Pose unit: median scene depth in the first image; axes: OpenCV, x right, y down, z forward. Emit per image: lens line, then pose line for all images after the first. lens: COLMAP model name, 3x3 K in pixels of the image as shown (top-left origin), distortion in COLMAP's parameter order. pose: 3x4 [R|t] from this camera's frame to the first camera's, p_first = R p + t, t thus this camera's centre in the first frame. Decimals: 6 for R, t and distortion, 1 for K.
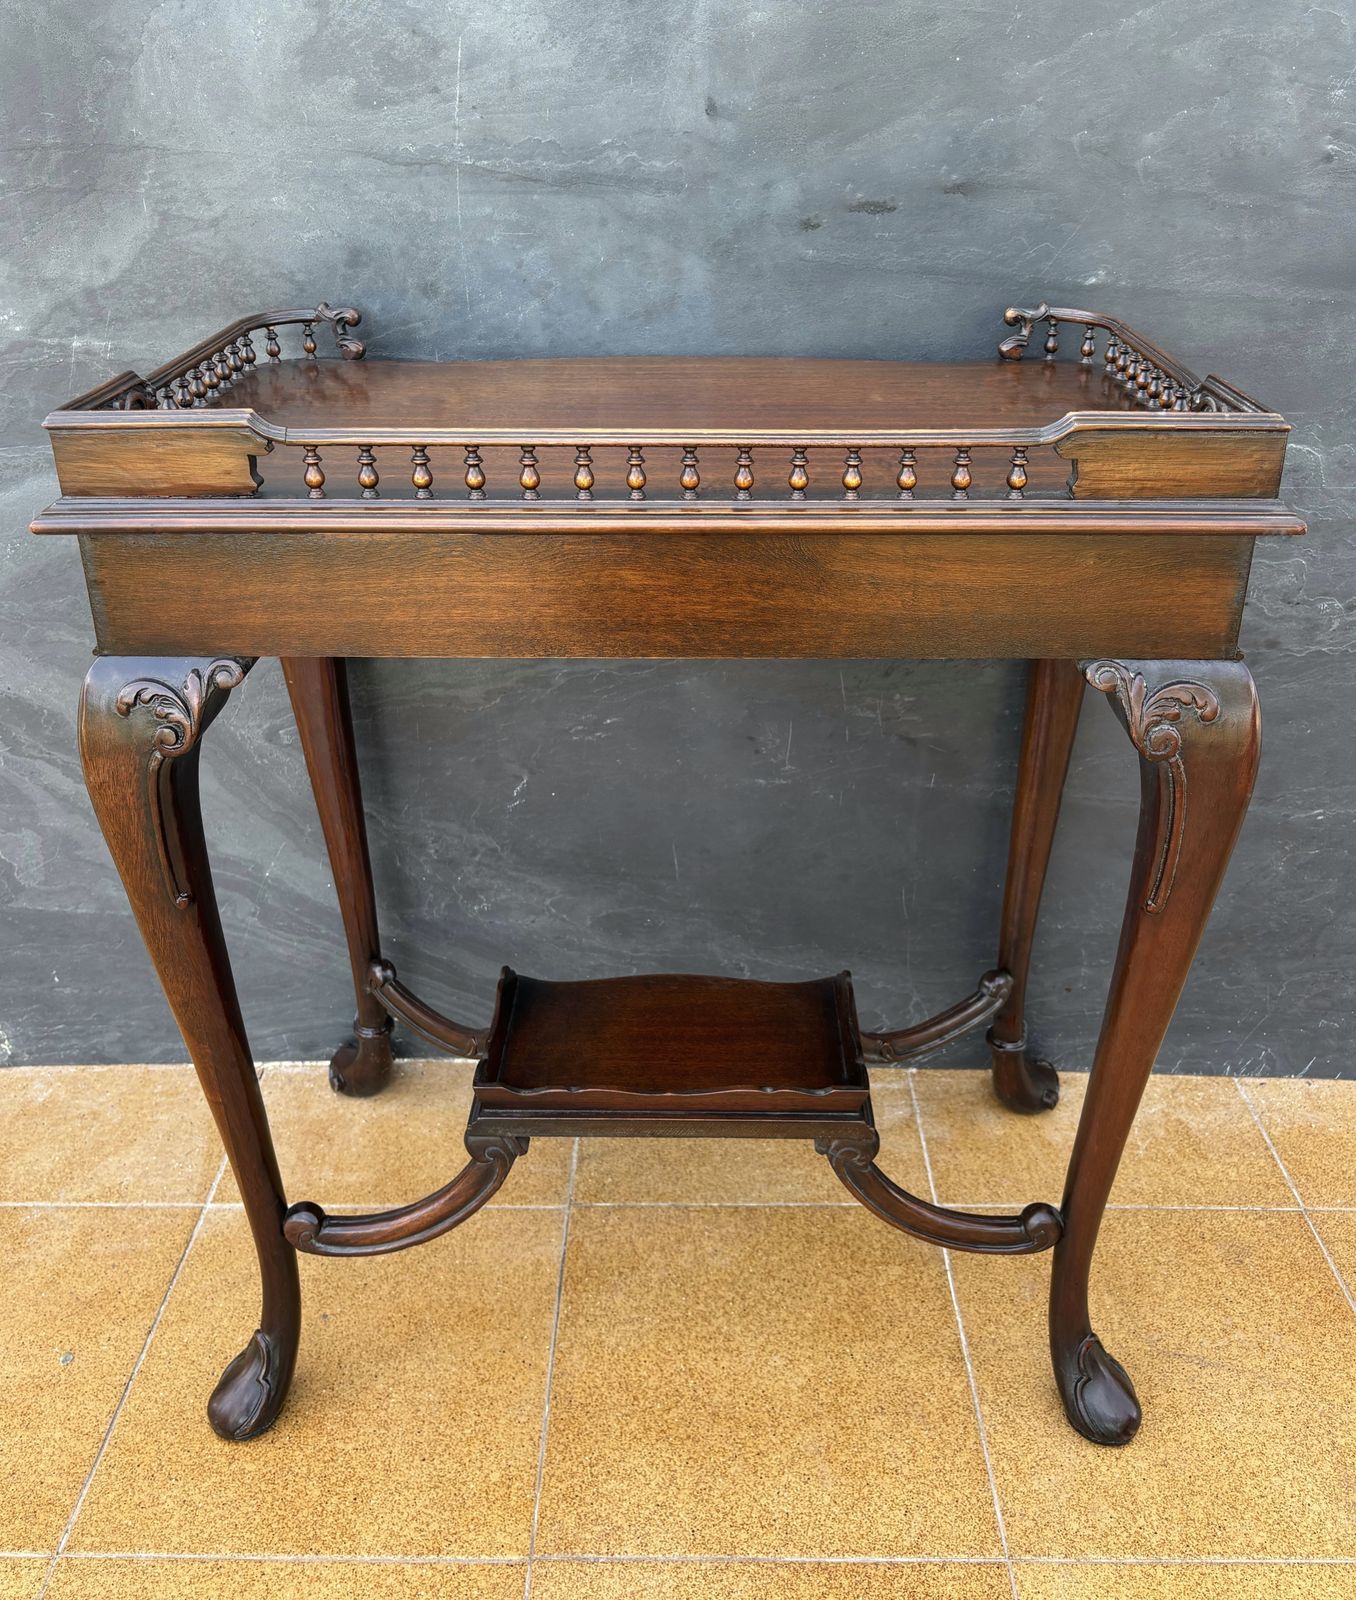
lens RADIAL K [[1550.2, 0, 623.6], [0, 1550.2, 798.2], [0, 0, 1]] dist [0.029632, 0.015600]
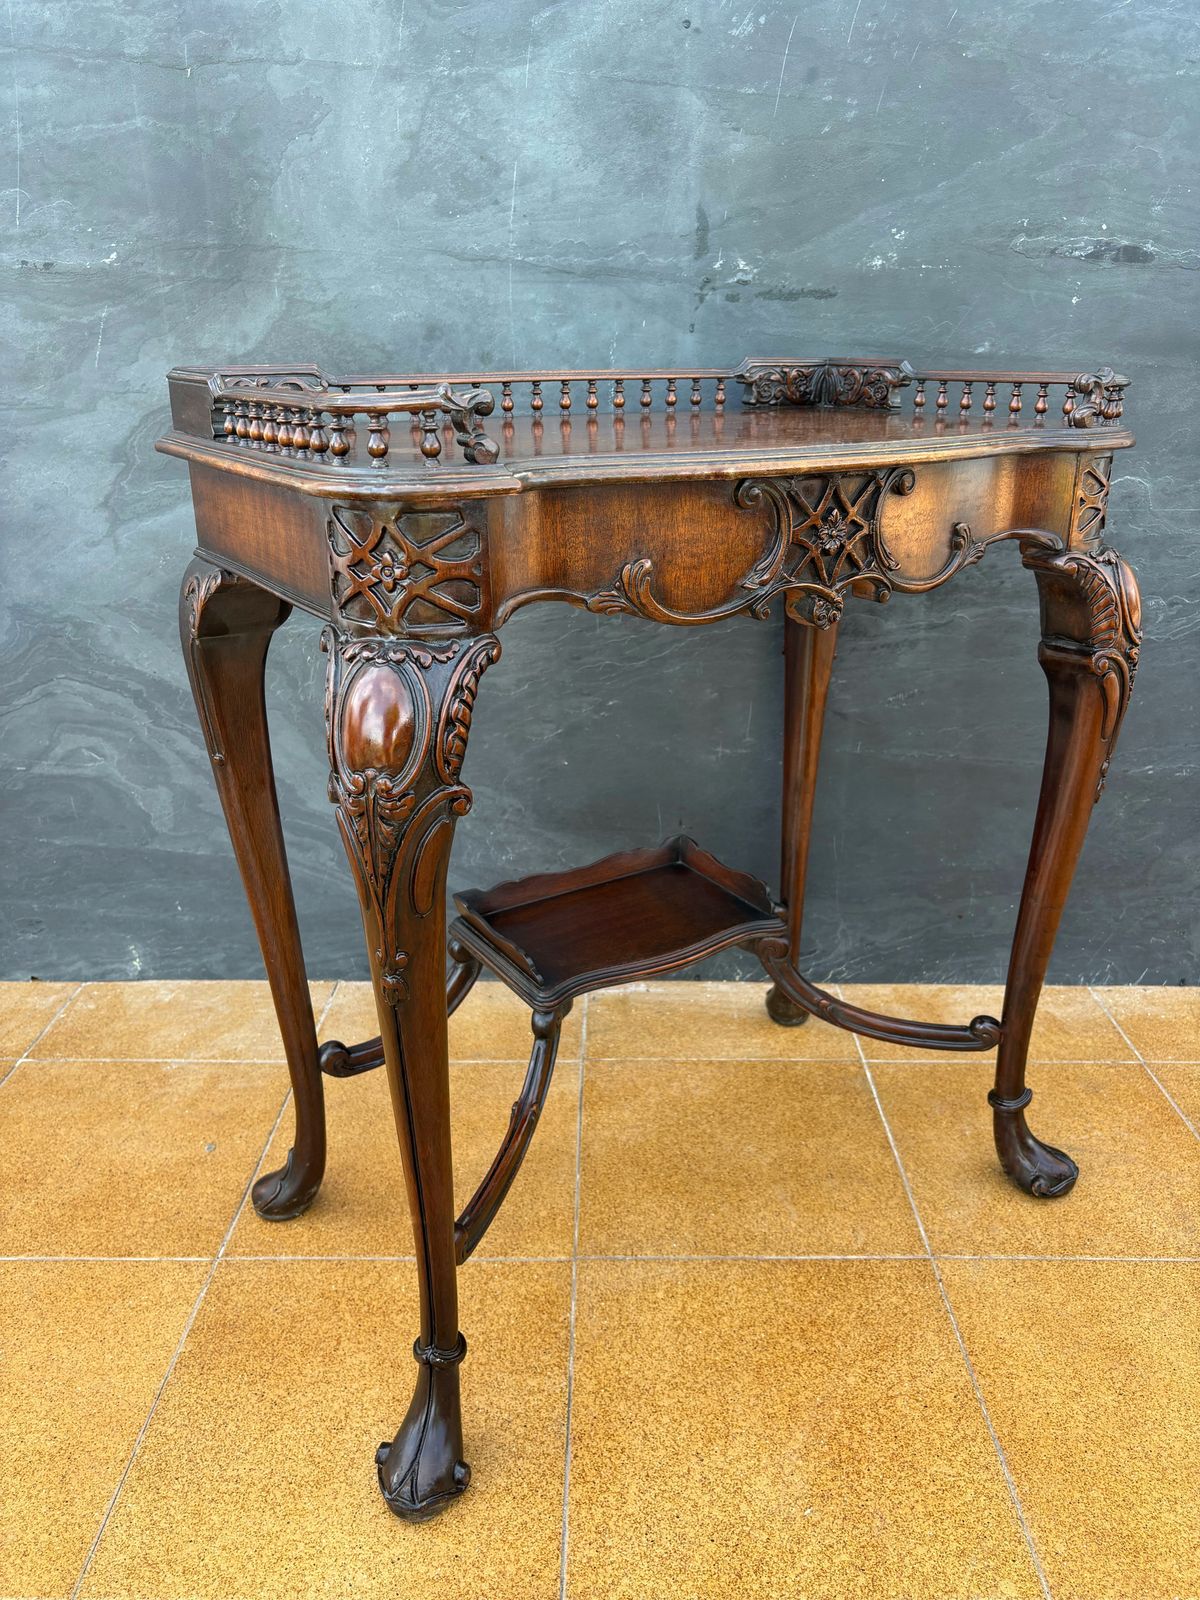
lens RADIAL K [[1234.0, 0, 611.8], [0, 1234.0, 801.3], [0, 0, 1]] dist [0.036719, -0.045521]
pose [[0.999866, 0.004234, 0.015805, -0.033349], [-0.003624, 0.999254, -0.038453, 0.098586], [-0.015956, 0.038391, 0.999135, -0.052854]]
